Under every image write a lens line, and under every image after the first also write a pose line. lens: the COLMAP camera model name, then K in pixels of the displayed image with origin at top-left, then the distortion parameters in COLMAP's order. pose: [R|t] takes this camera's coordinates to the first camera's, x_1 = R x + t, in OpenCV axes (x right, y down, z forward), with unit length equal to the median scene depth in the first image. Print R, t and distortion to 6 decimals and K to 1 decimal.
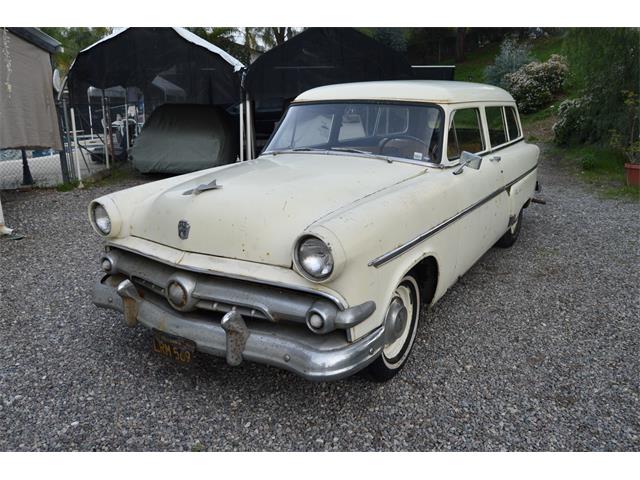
lens RADIAL K [[506.9, 0, 320.1], [0, 506.9, 238.5], [0, 0, 1]] dist [-0.089230, 0.029235]
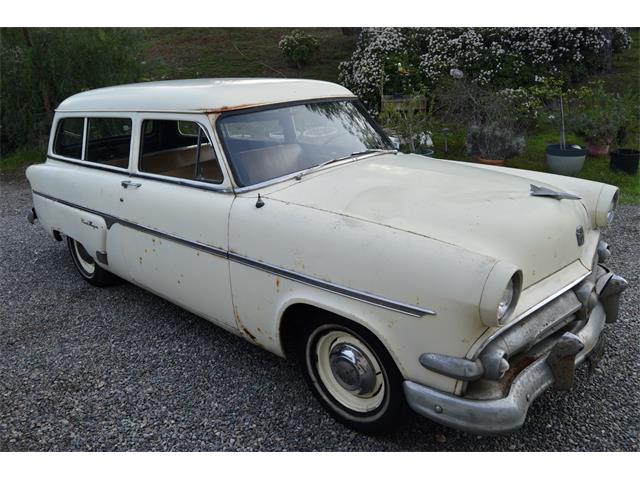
lens RADIAL K [[505.5, 0, 322.0], [0, 505.5, 238.7], [0, 0, 1]] dist [-0.088905, 0.031547]
pose [[0.153610, -0.304601, 0.940012, -0.923447], [0.306911, 0.918960, 0.247626, -0.295813], [-0.939260, 0.250462, 0.234646, 0.937199]]
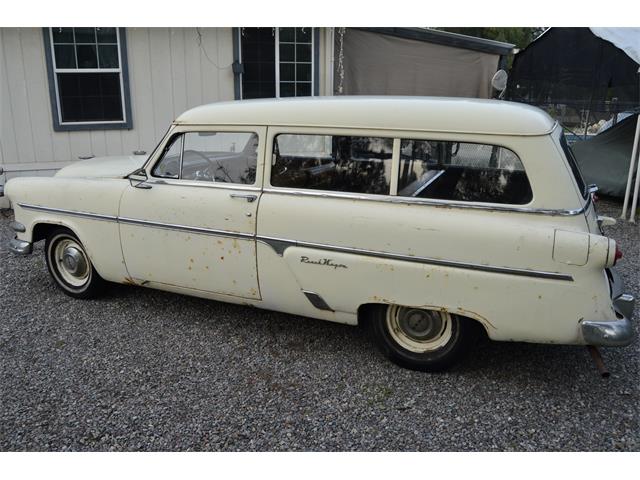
lens RADIAL K [[506.9, 0, 320.8], [0, 506.9, 239.3], [0, 0, 1]] dist [-0.089230, 0.029235]
pose [[0.158026, 0.292465, -0.943129, 1.435954], [-0.267095, 0.932185, 0.244318, -0.405409], [0.950625, 0.213296, 0.225425, 1.169009]]
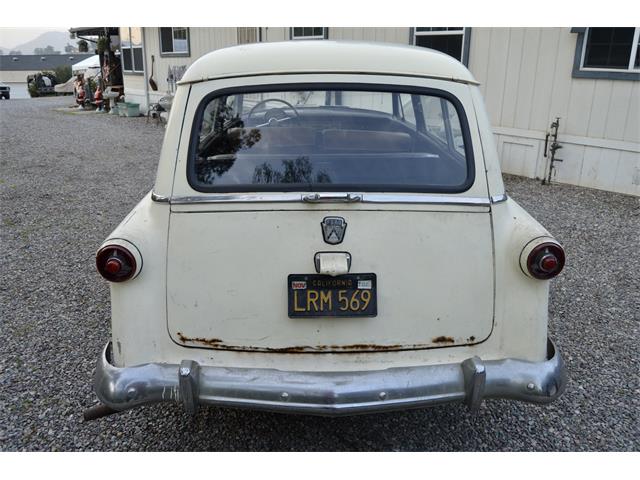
lens RADIAL K [[505.5, 0, 319.1], [0, 505.5, 241.2], [0, 0, 1]] dist [-0.088905, 0.031547]
pose [[-0.828020, 0.197553, -0.524743, 0.864603], [-0.142916, 0.830601, 0.538216, -0.651073], [0.542179, 0.520648, -0.659521, 2.250703]]
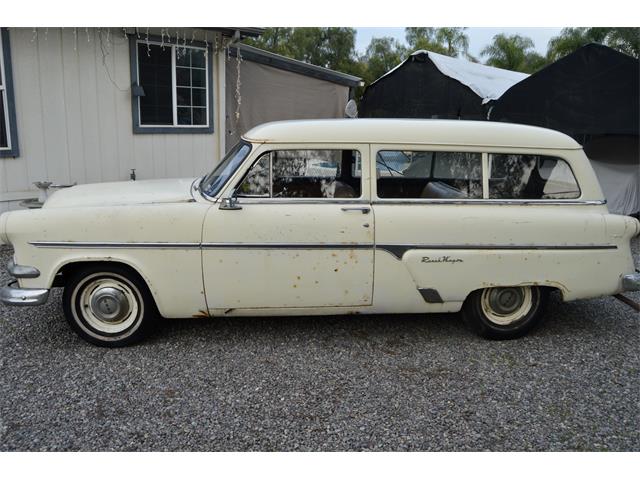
lens RADIAL K [[506.9, 0, 320.4], [0, 506.9, 239.0], [0, 0, 1]] dist [-0.089230, 0.029235]
pose [[0.595568, 0.203338, -0.777144, 1.237237], [-0.239583, 0.968366, 0.069765, -0.191317], [0.766745, 0.144640, 0.625444, 0.504780]]
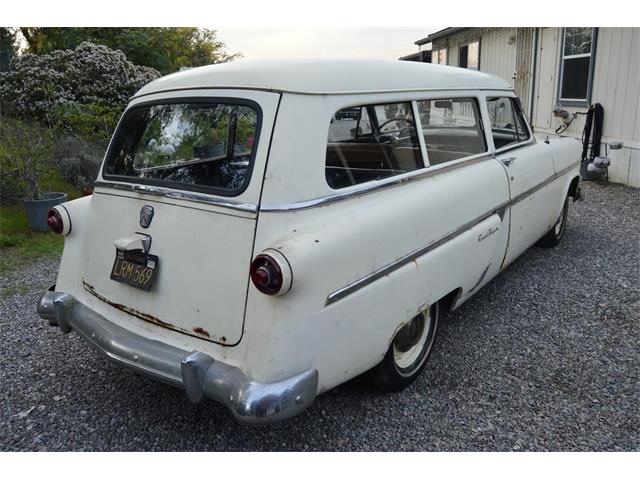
lens RADIAL K [[505.5, 0, 319.7], [0, 505.5, 240.8], [0, 0, 1]] dist [-0.088905, 0.031547]
pose [[-0.995830, 0.022192, 0.088493, 0.284575], [0.065455, 0.849480, 0.523545, -0.673788], [-0.063555, 0.527153, -0.847390, 2.453923]]
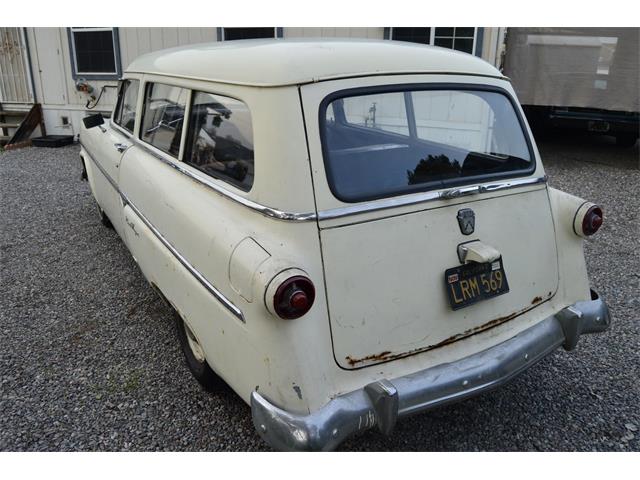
lens RADIAL K [[505.5, 0, 320.9], [0, 505.5, 239.8], [0, 0, 1]] dist [-0.088905, 0.031547]
pose [[-0.445803, 0.318410, -0.836585, 1.127189], [-0.241367, 0.857218, 0.454884, -0.576060], [0.861976, 0.404713, -0.305296, 1.937966]]
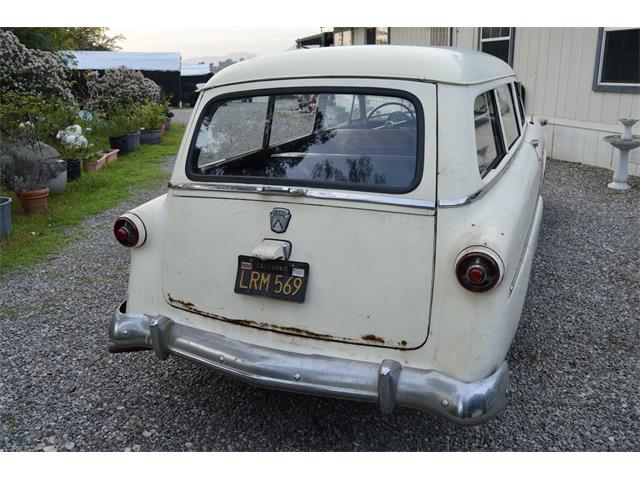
lens RADIAL K [[505.5, 0, 319.9], [0, 505.5, 240.0], [0, 0, 1]] dist [-0.088905, 0.031547]
pose [[-0.986157, 0.099284, -0.132805, 0.601785], [0.008184, 0.829093, 0.559051, -0.686066], [0.165613, 0.550226, -0.818428, 2.405304]]
